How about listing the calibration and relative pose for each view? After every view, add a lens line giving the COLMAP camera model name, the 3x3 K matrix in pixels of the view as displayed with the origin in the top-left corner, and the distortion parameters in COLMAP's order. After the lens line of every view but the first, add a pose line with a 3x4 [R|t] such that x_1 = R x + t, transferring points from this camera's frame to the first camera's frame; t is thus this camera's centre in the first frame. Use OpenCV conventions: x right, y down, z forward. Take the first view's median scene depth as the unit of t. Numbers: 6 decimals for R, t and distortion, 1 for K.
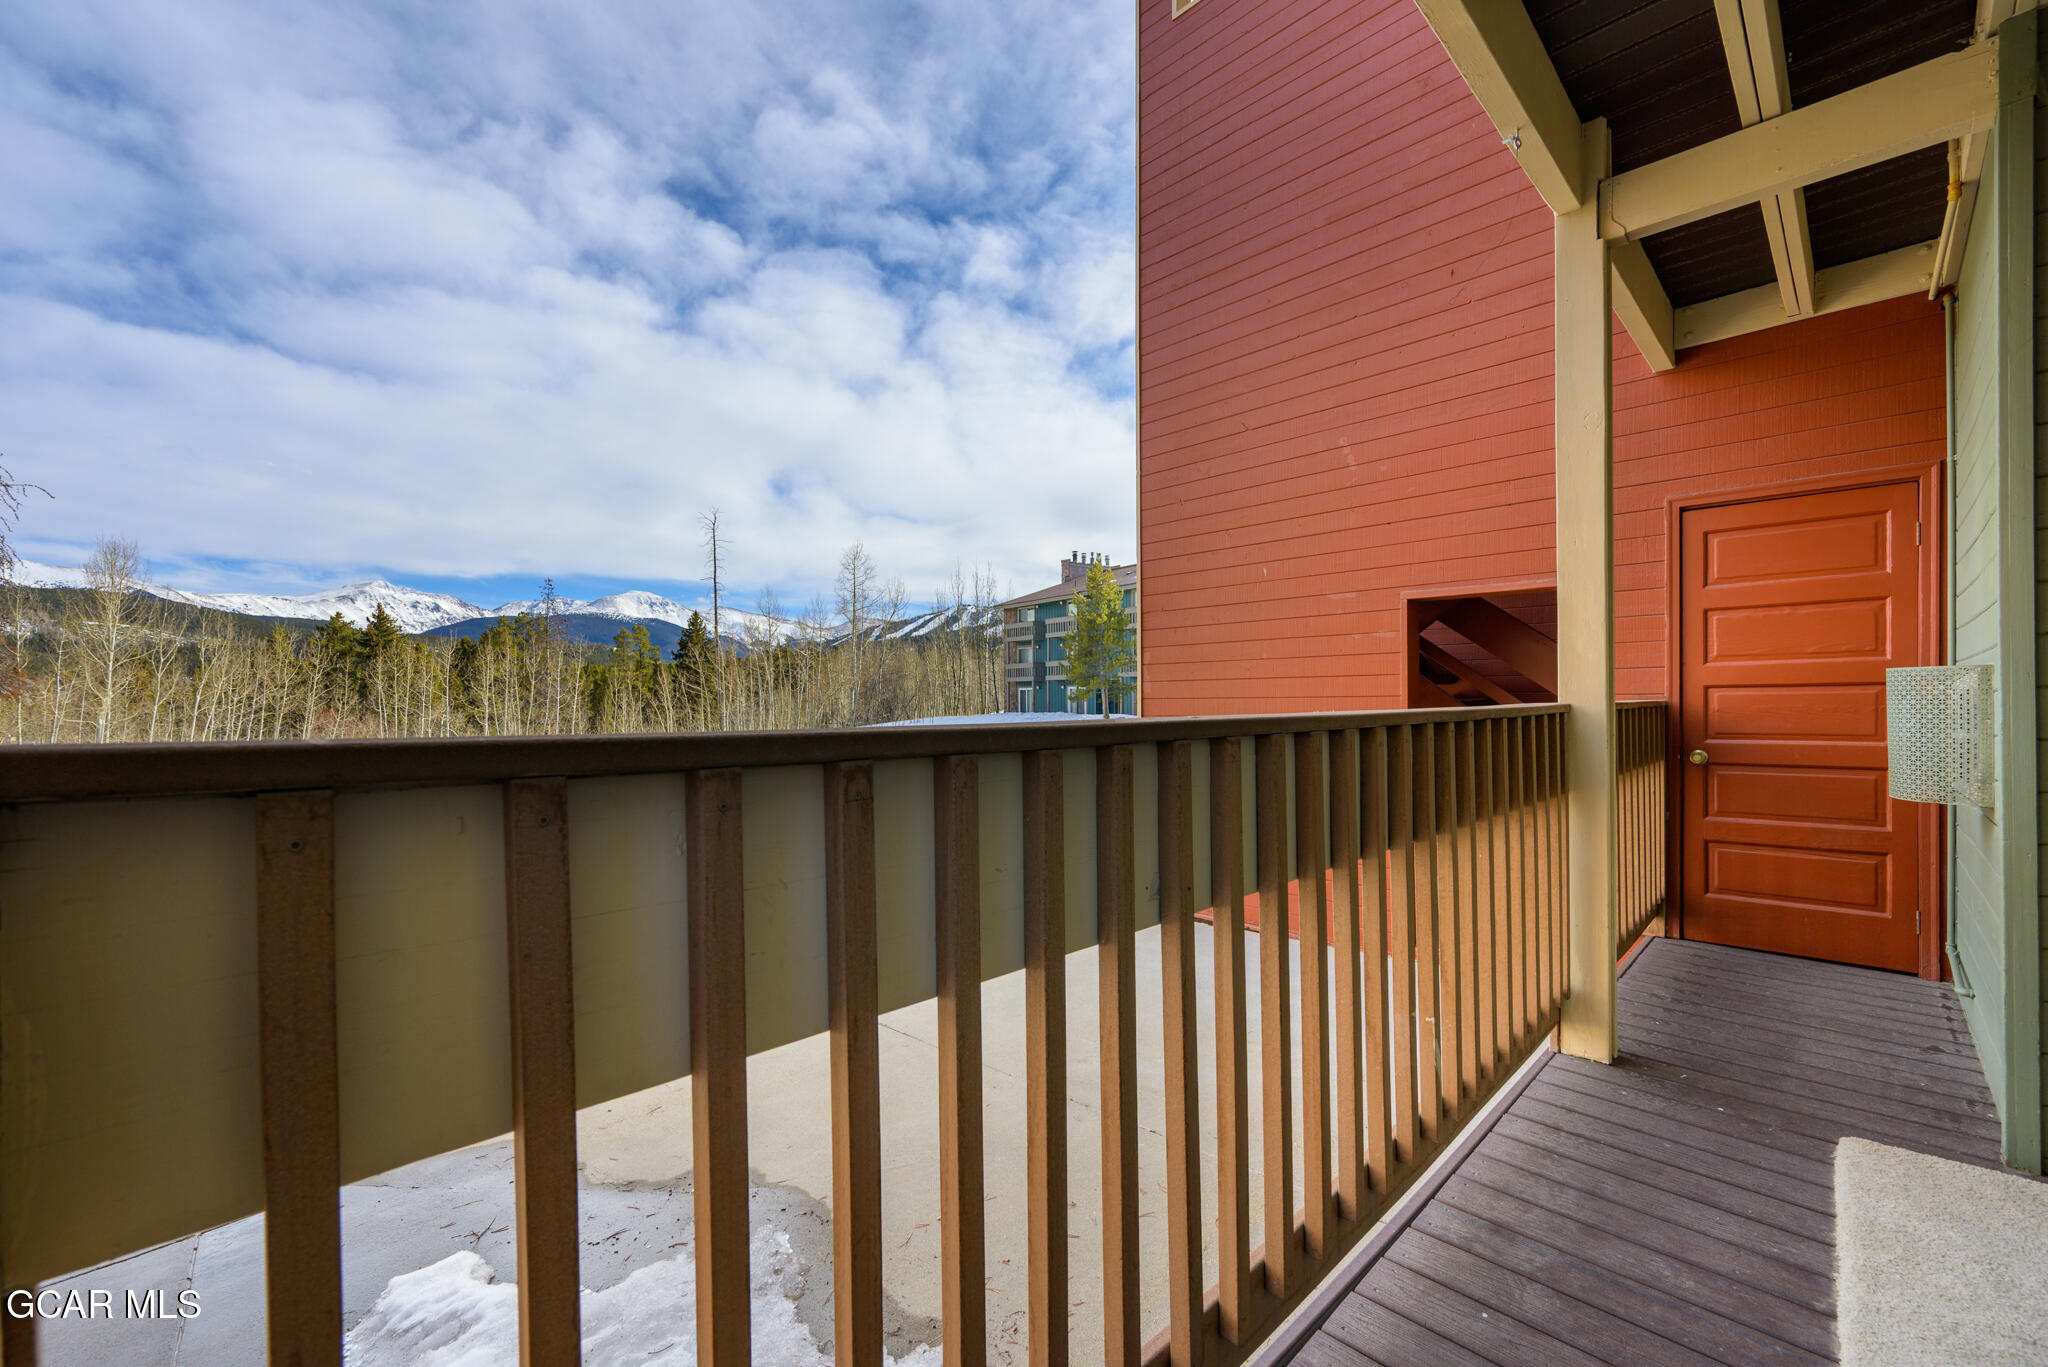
lens RADIAL K [[824.9, 0, 1024.0], [0, 824.9, 683.5], [0, 0, 1]] dist [-0.000693, -0.000242]
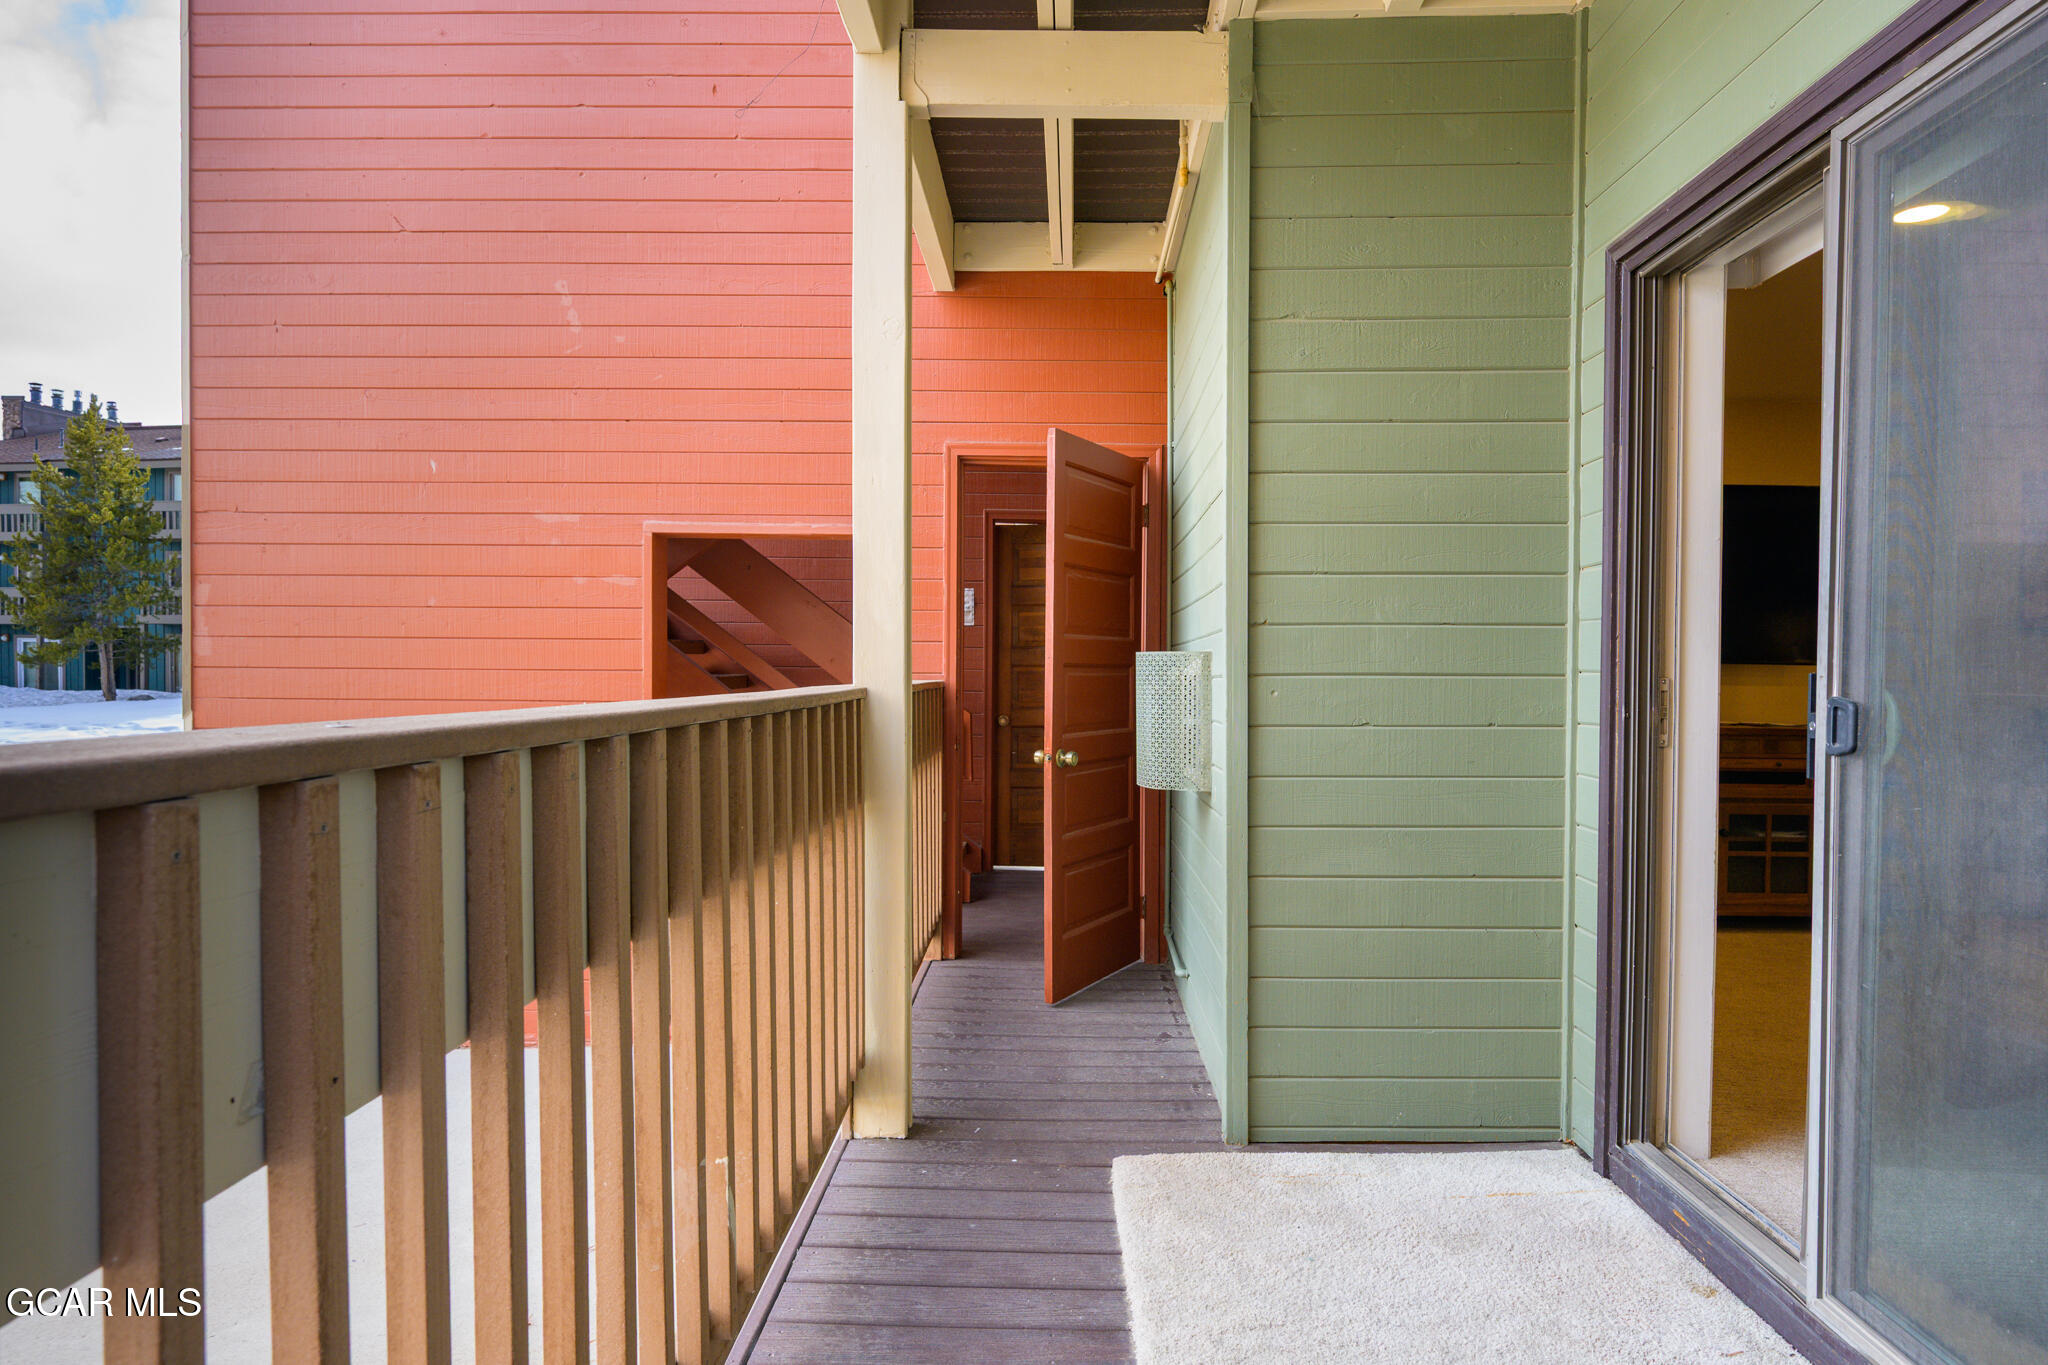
lens RADIAL K [[1167.0, 0, 1030.2], [0, 1167.0, 695.2], [0, 0, 1]] dist [-0.003491, -0.000344]
pose [[0.718734, -0.001185, 0.695284, 0.006933], [-0.028216, 0.999125, 0.030871, -0.006223], [-0.694712, -0.041807, 0.718072, 0.100253]]
